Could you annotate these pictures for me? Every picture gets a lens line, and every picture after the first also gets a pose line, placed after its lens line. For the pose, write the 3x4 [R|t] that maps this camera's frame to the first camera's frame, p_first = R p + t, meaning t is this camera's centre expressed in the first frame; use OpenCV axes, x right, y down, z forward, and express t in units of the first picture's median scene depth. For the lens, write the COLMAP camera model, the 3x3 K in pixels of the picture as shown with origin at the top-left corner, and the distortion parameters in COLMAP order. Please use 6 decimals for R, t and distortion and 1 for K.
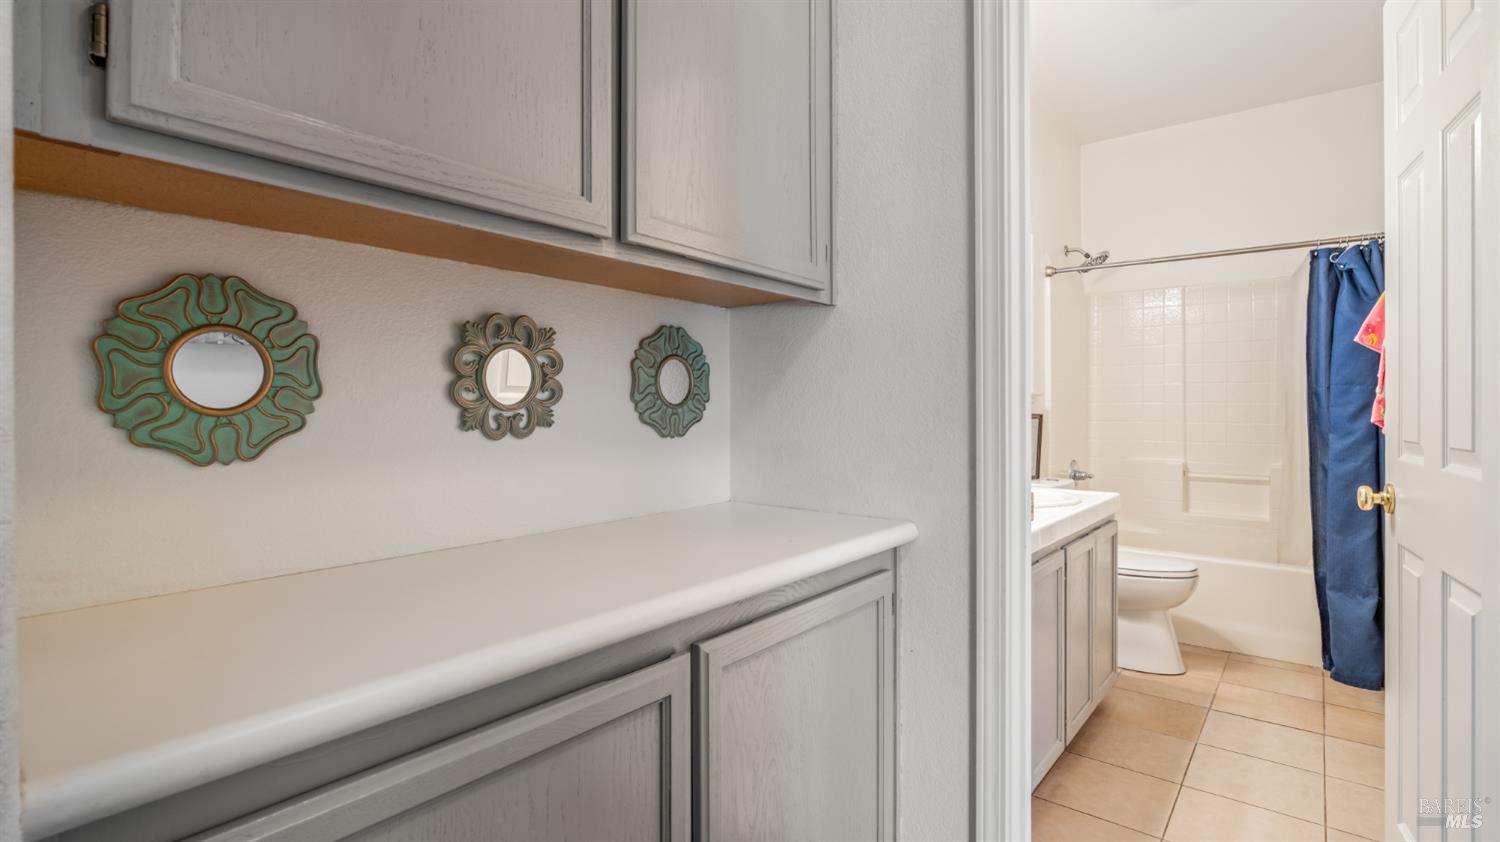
lens RADIAL K [[685.7, 0, 753.1], [0, 685.7, 412.2], [0, 0, 1]] dist [-0.010469, 0.004633]
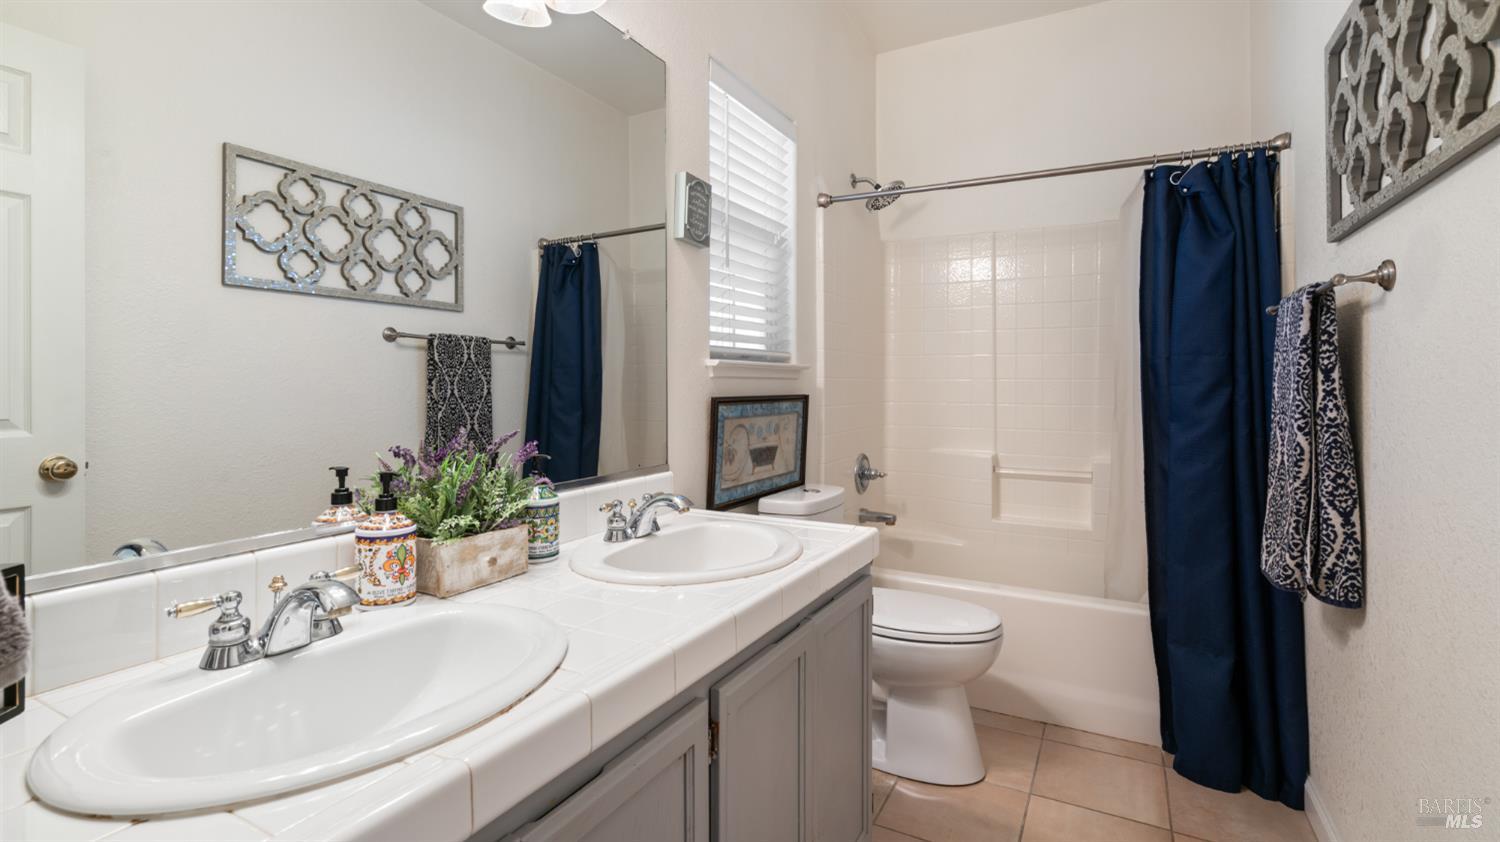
lens RADIAL K [[685.7, 0, 734.9], [0, 685.7, 389.4], [0, 0, 1]] dist [-0.010469, 0.004633]
pose [[0.984438, -0.001597, 0.175727, 0.263175], [0.001188, 0.999996, 0.002432, -0.005796], [-0.175730, -0.002185, 0.984436, 0.366860]]
